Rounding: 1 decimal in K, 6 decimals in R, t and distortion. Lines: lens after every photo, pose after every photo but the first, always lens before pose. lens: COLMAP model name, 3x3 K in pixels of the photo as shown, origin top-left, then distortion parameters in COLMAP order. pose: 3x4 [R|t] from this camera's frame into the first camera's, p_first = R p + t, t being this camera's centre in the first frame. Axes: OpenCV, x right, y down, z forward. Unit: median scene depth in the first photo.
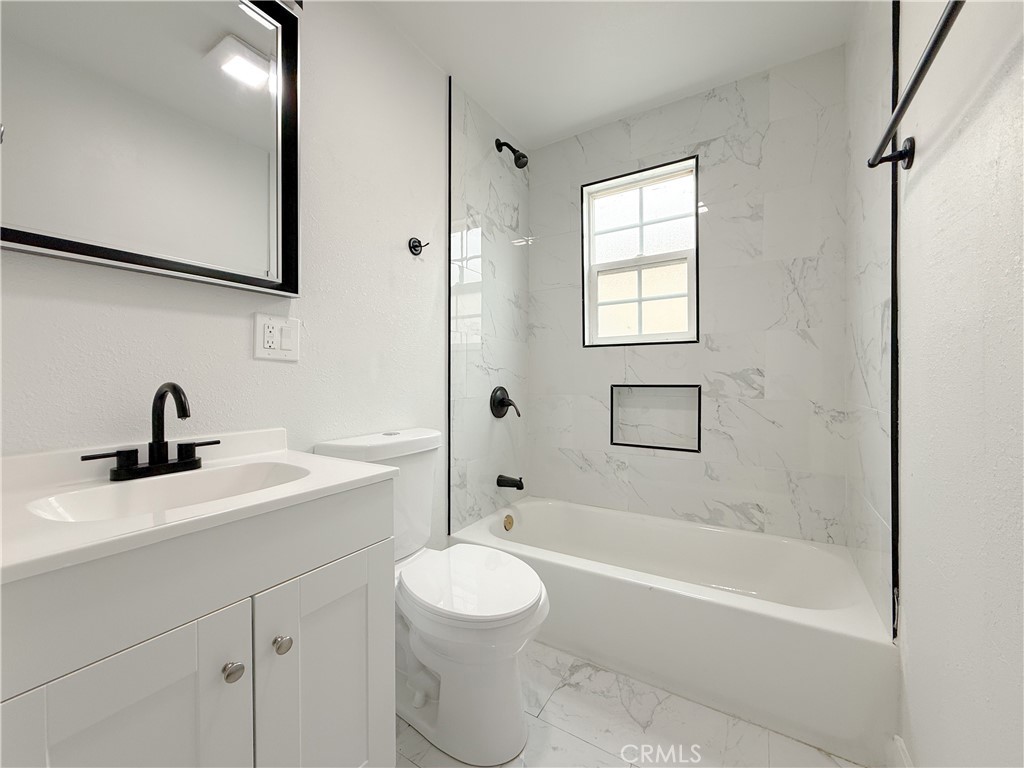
lens RADIAL K [[409.1, 0, 510.1], [0, 409.1, 384.6], [0, 0, 1]] dist [-0.000092, 0.000281]
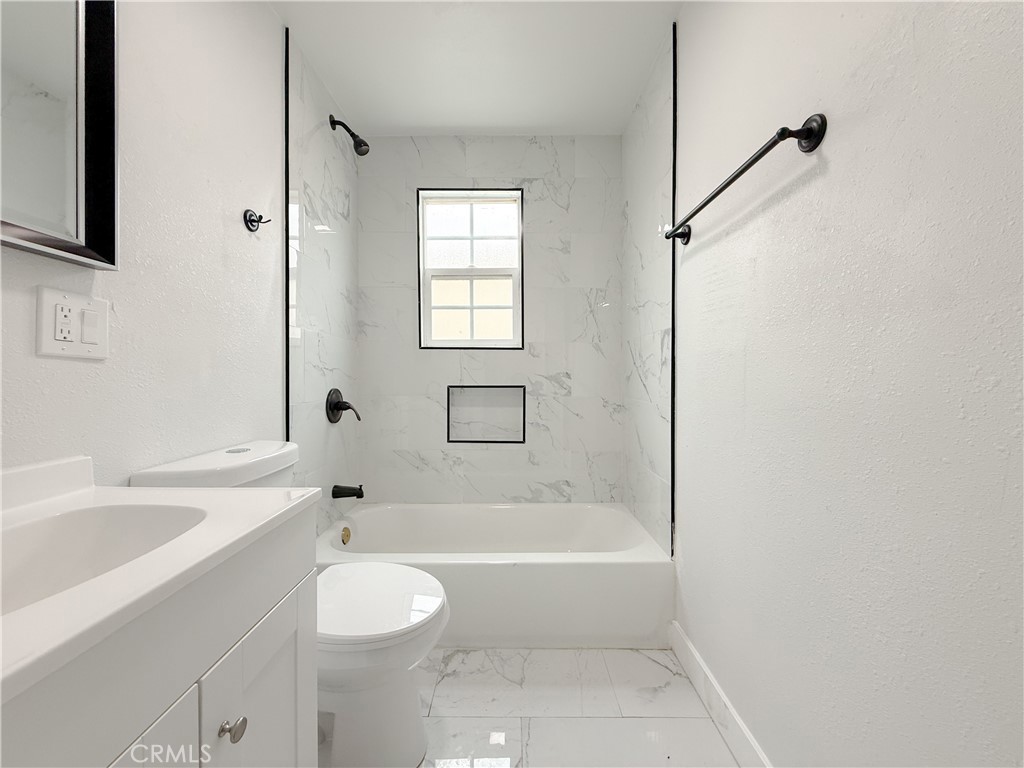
lens RADIAL K [[409.1, 0, 510.1], [0, 409.1, 384.6], [0, 0, 1]] dist [-0.000092, 0.000281]
pose [[0.852775, -0.006337, 0.522240, -0.189371], [0.002721, 0.999967, 0.007690, -0.011310], [-0.522272, -0.005137, 0.852764, 0.021682]]
